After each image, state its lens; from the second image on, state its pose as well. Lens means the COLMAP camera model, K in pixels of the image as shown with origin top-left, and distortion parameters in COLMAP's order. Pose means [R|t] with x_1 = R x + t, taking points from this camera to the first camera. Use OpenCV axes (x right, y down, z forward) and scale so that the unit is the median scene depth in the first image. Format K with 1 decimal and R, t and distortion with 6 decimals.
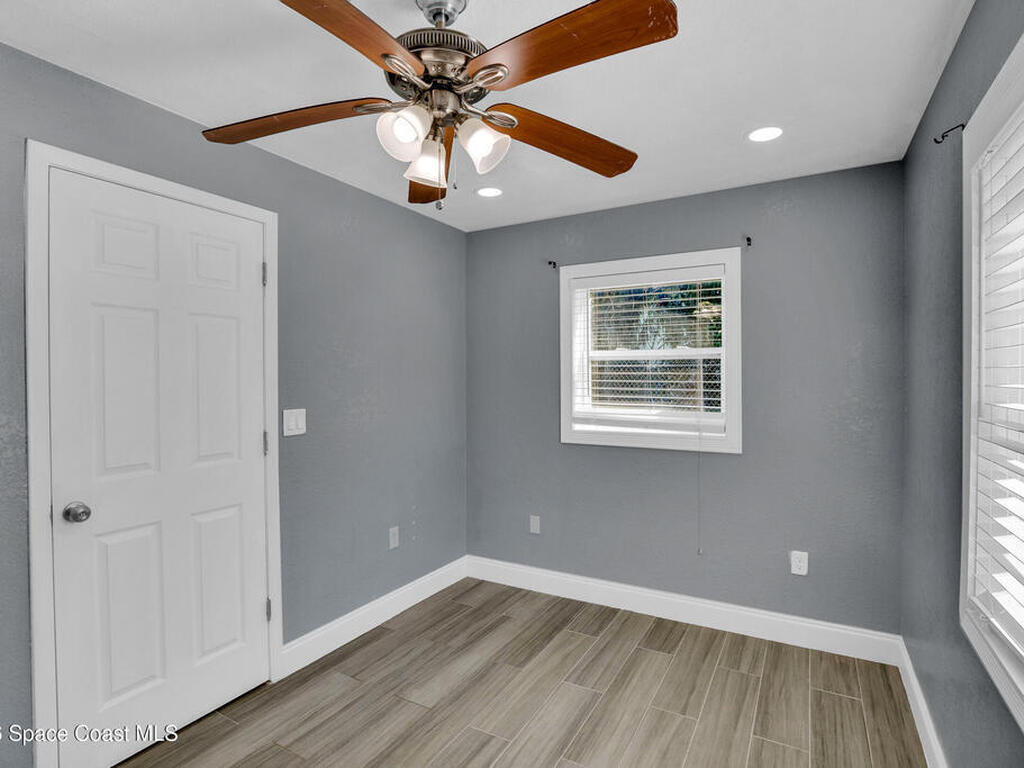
lens RADIAL K [[529.1, 0, 516.9], [0, 529.1, 381.4], [0, 0, 1]] dist [-0.047283, 0.016192]
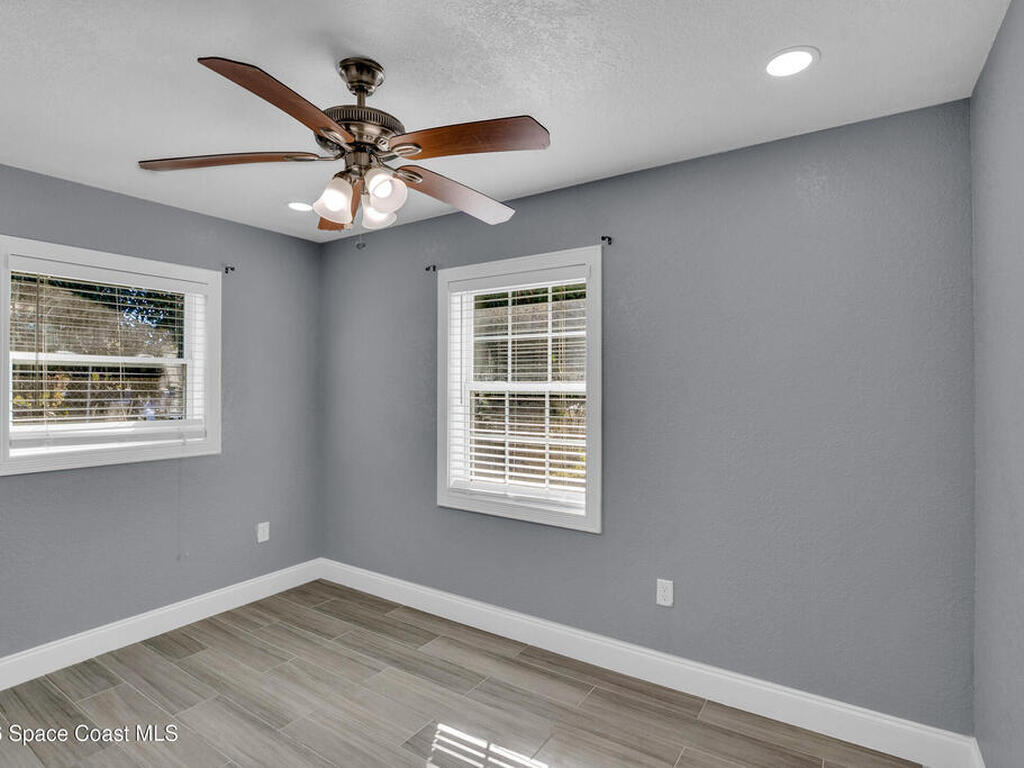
lens RADIAL K [[529.1, 0, 516.9], [0, 529.1, 381.4], [0, 0, 1]] dist [-0.047283, 0.016192]
pose [[0.061185, 0.011351, 0.998062, -0.703493], [0.007189, 0.999904, -0.011813, -0.001204], [-0.998101, 0.007898, 0.061097, 0.299783]]
